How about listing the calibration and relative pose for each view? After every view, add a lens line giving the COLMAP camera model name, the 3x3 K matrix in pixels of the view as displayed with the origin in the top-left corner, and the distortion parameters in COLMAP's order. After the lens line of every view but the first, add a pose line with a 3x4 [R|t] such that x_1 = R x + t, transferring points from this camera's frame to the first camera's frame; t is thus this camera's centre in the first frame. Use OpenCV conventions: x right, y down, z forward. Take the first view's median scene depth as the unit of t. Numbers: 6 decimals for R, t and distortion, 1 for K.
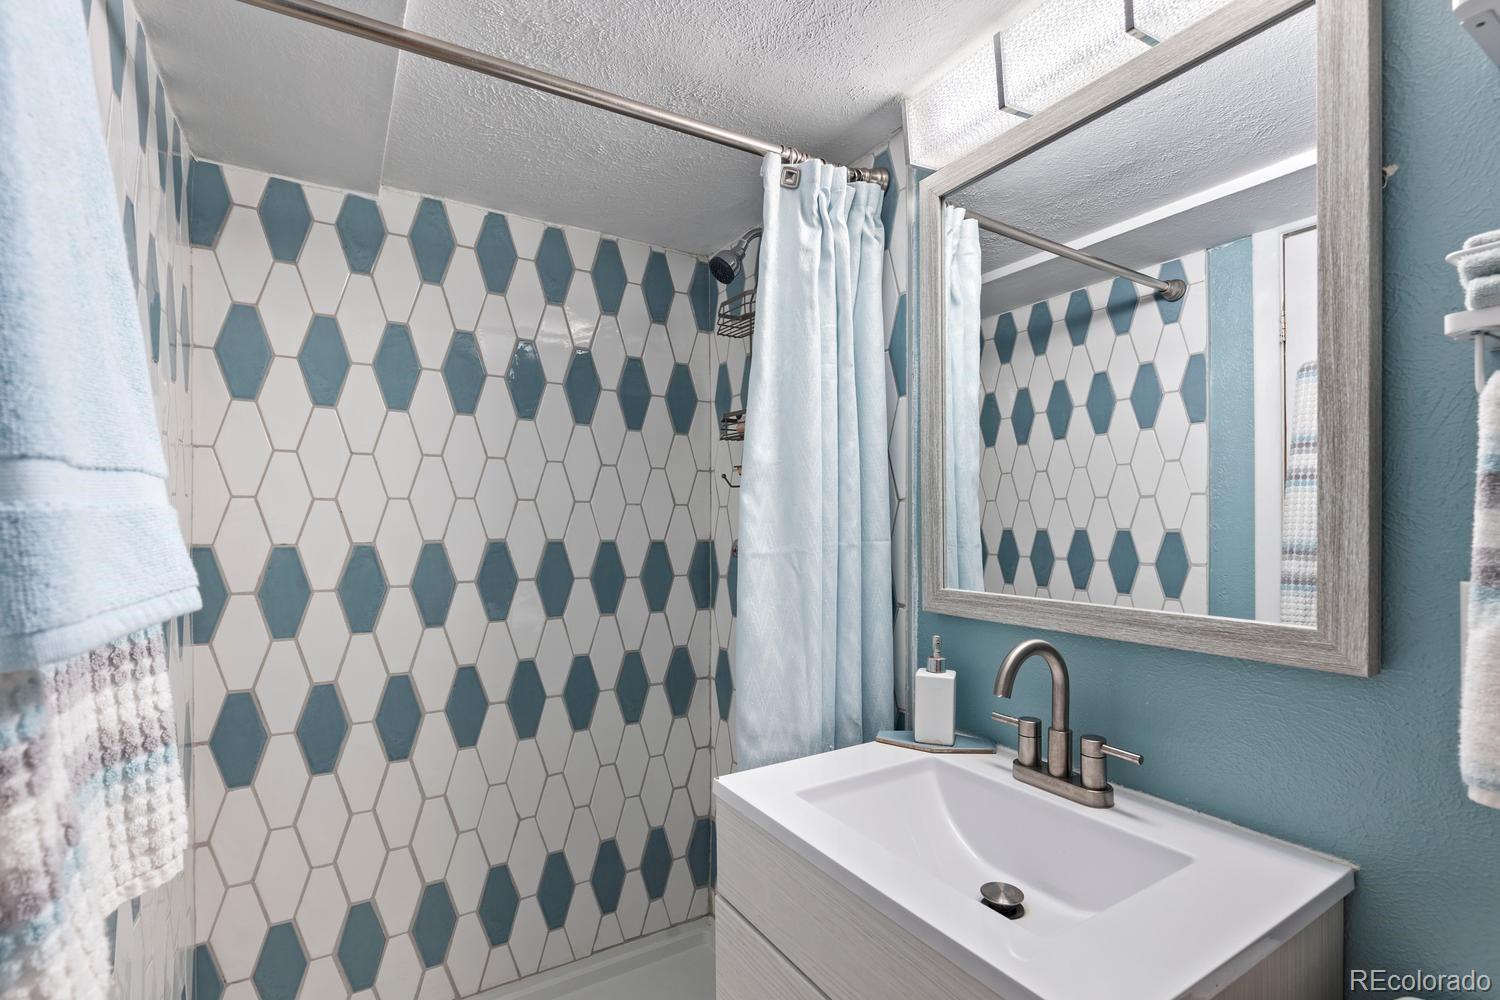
lens RADIAL K [[677.3, 0, 749.3], [0, 677.3, 526.3], [0, 0, 1]] dist [-0.001243, -0.000239]
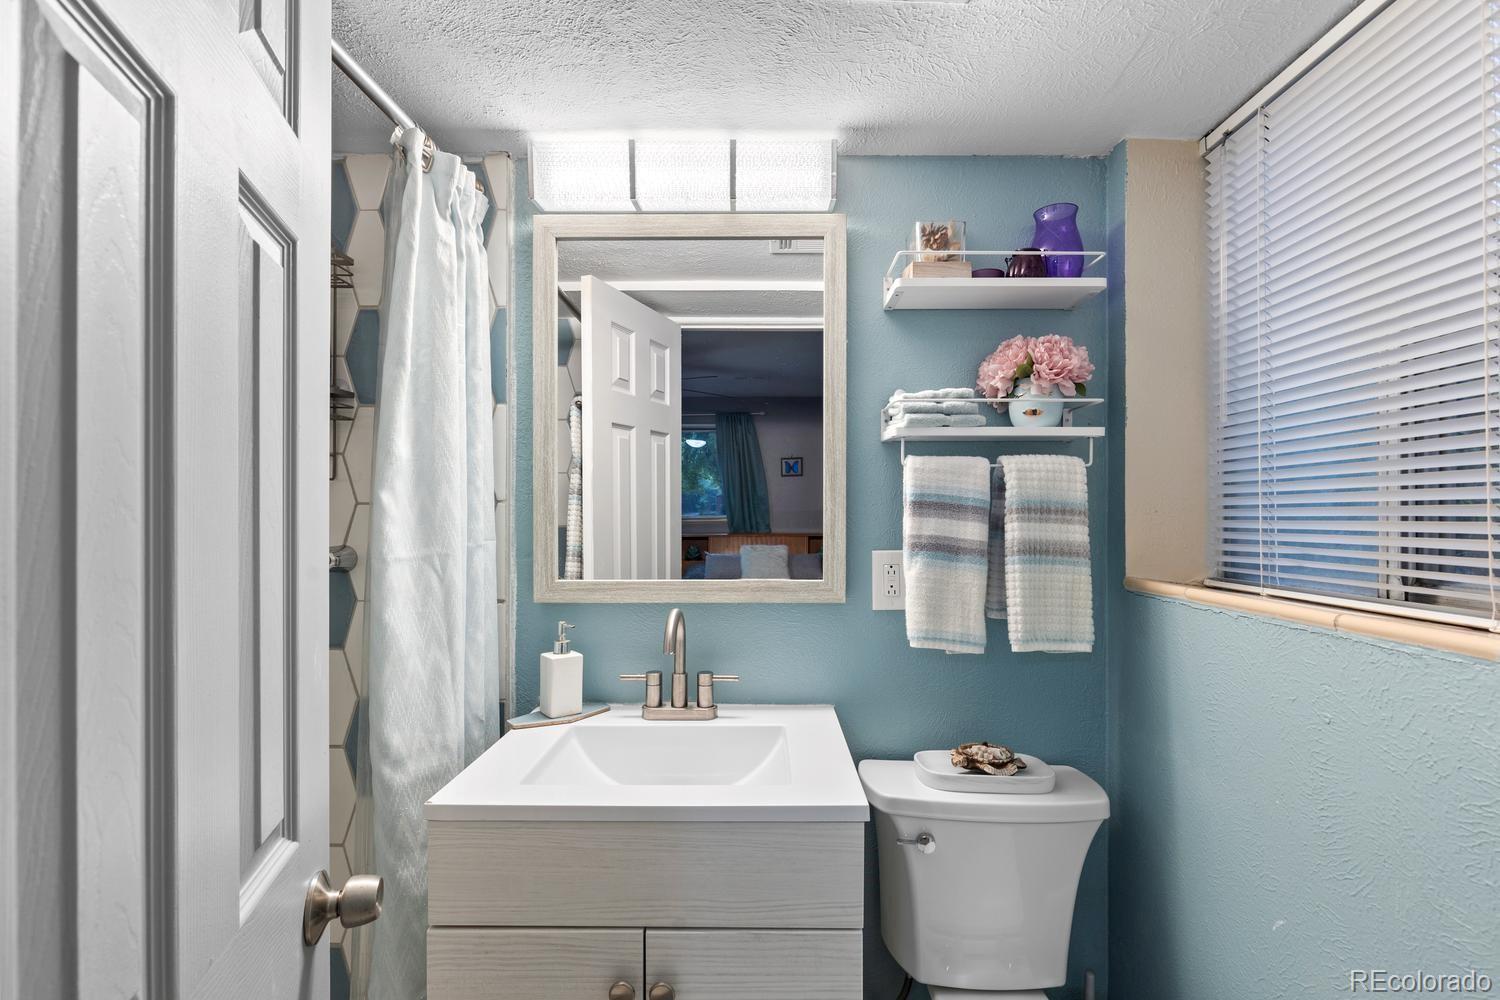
lens RADIAL K [[676.5, 0, 755.8], [0, 676.5, 515.2], [0, 0, 1]] dist [0.002089, -0.000460]
pose [[0.532923, 0.002405, 0.846161, -0.526322], [0.005623, 0.999964, -0.006384, -0.009706], [-0.846145, 0.008160, 0.532890, 0.114289]]
